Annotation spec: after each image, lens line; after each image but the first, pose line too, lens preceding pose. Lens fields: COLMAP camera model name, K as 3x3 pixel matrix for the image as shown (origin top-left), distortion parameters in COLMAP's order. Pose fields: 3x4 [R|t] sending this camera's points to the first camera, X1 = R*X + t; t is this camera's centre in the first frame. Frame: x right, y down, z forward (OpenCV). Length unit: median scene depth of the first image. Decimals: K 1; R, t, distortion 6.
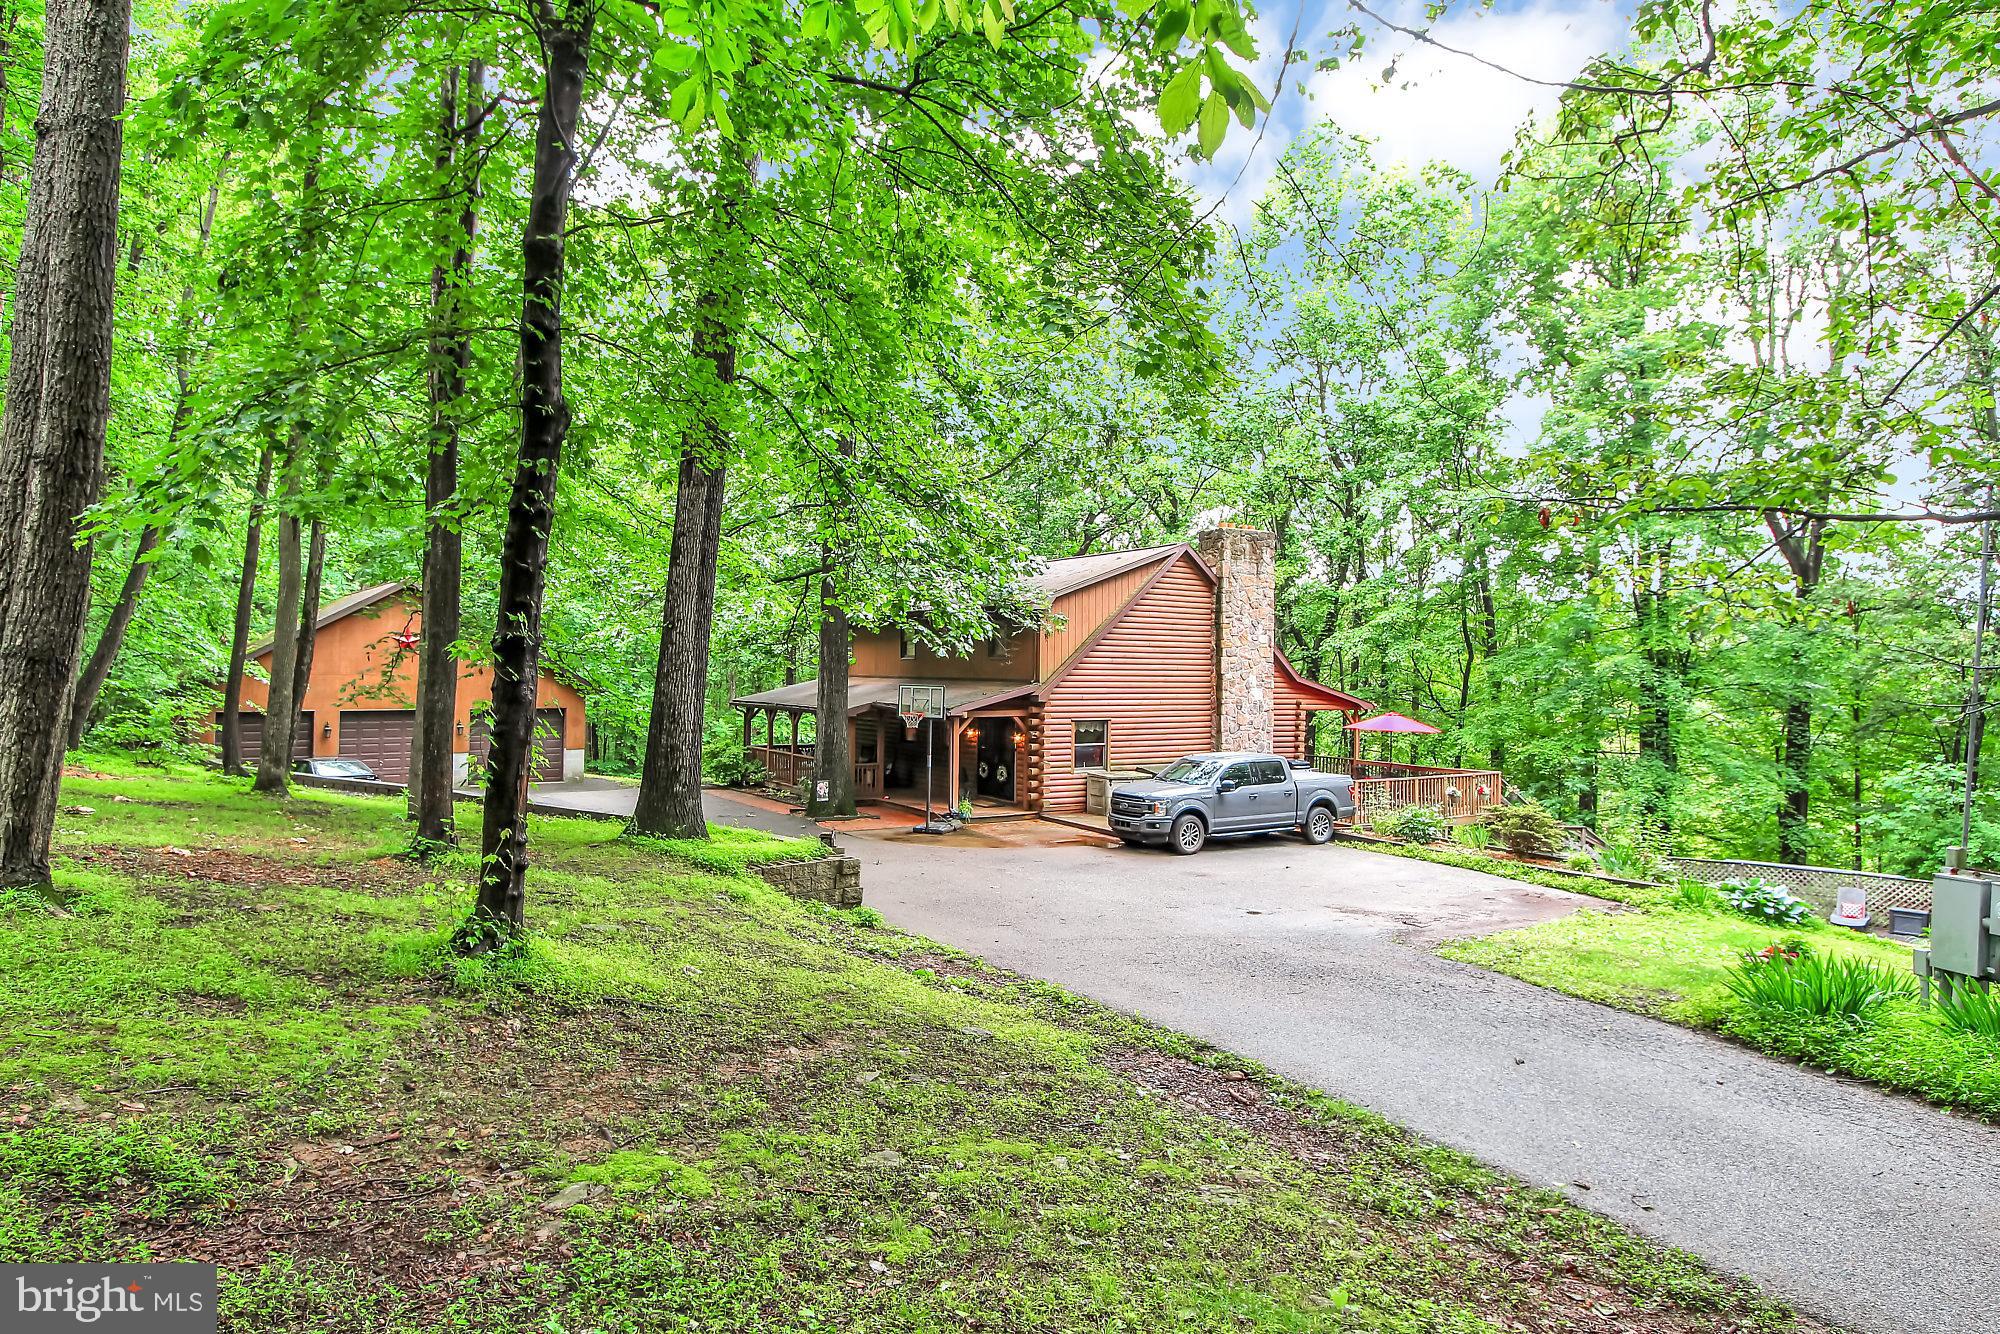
lens RADIAL K [[1188.5, 0, 1000.0], [0, 1188.5, 667.0], [0, 0, 1]] dist [-0.018097, 0.000047]
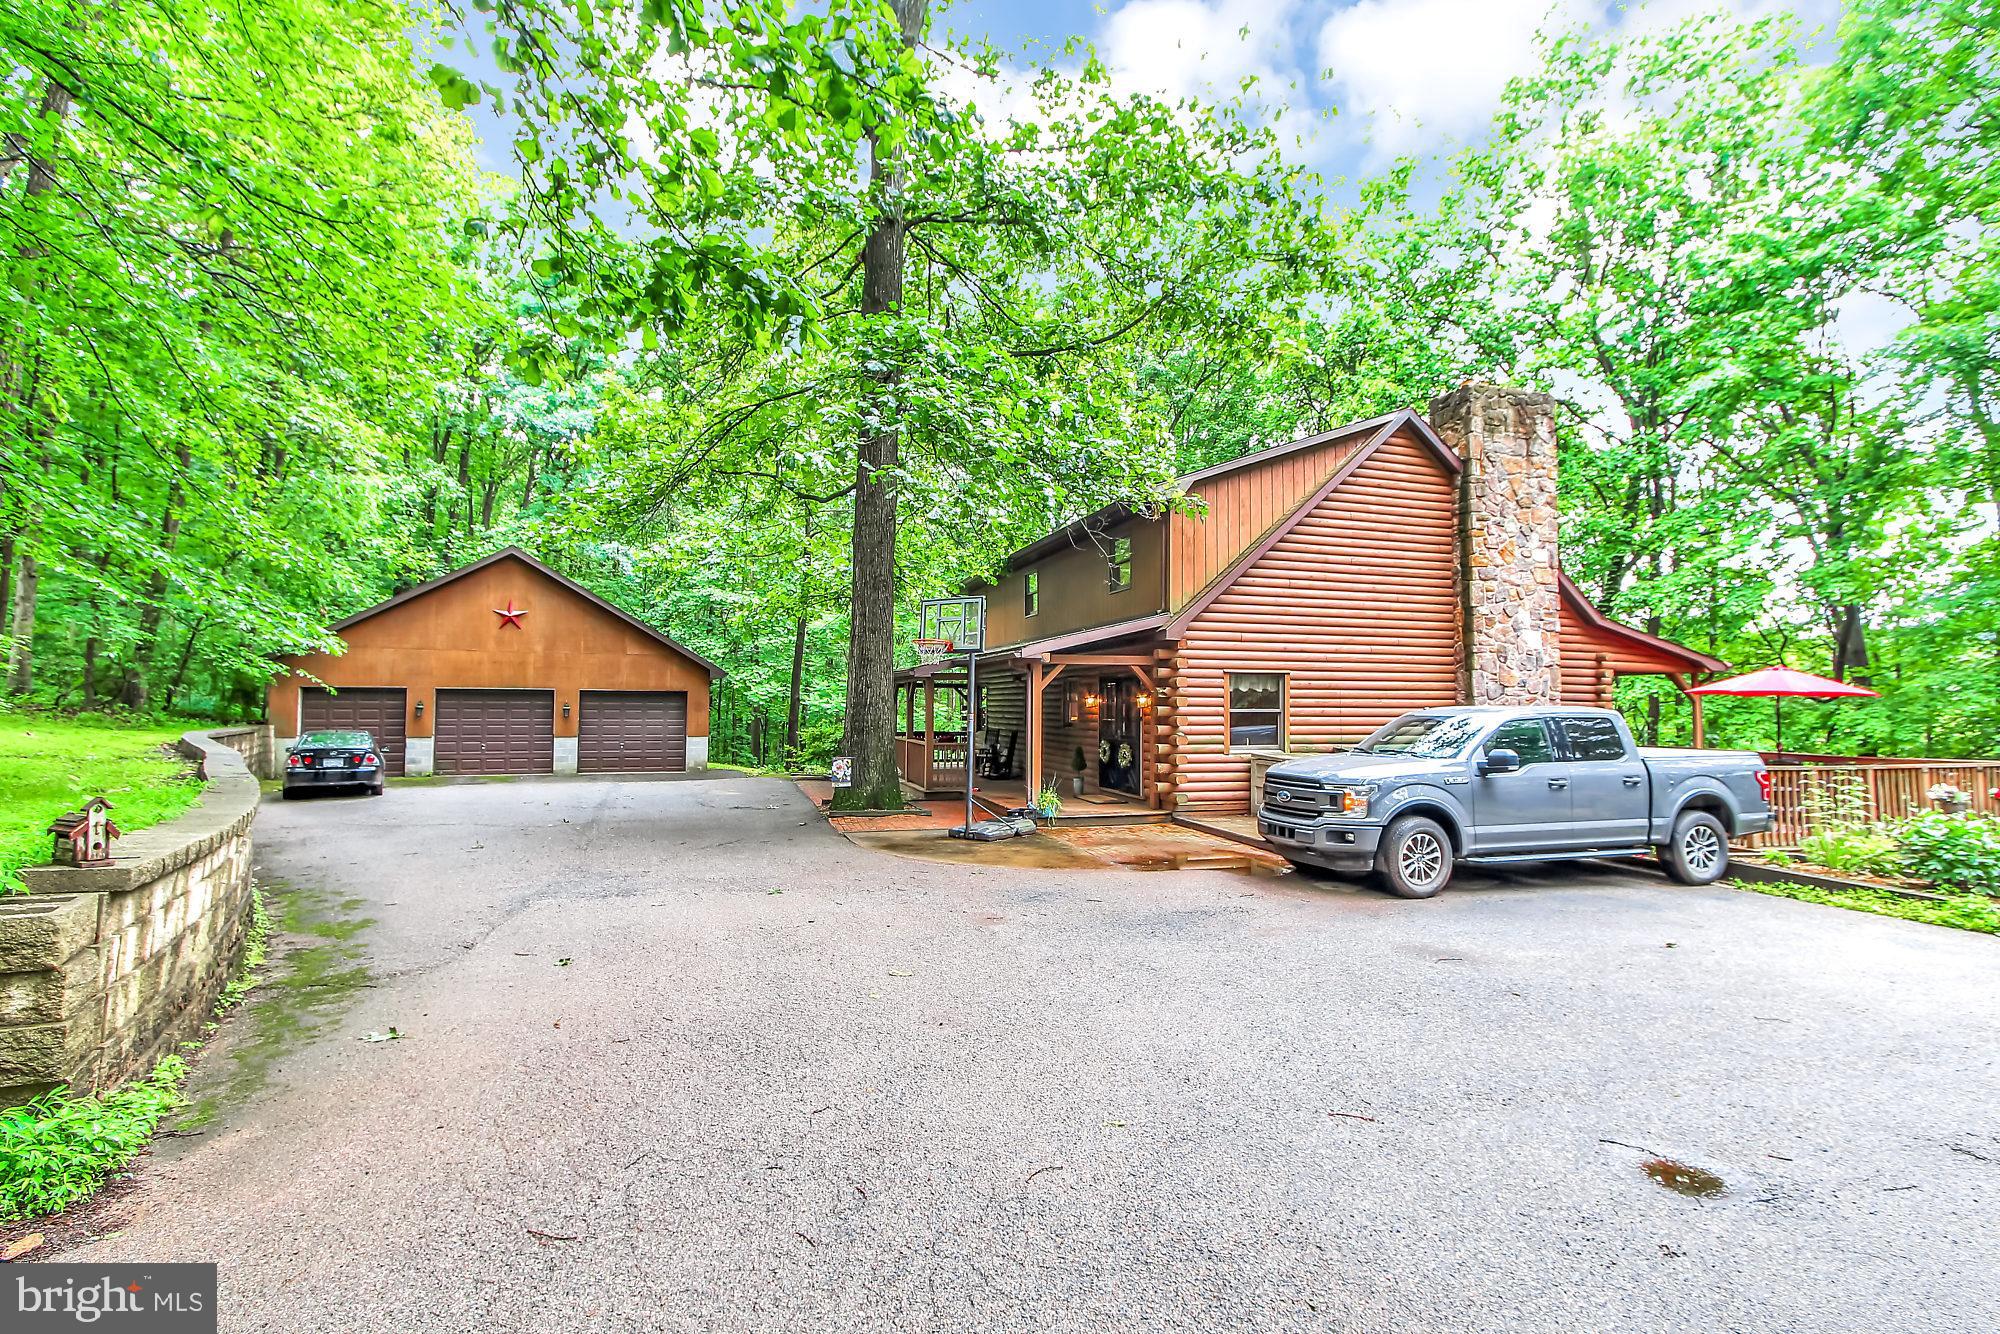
lens RADIAL K [[960.1, 0, 1000.0], [0, 960.1, 667.0], [0, 0, 1]] dist [0.001669, 0.000677]
pose [[0.966980, -0.014251, -0.254454, 0.077638], [0.003906, 0.999147, -0.041114, 0.064905], [0.254823, 0.038762, 0.966211, 0.472015]]
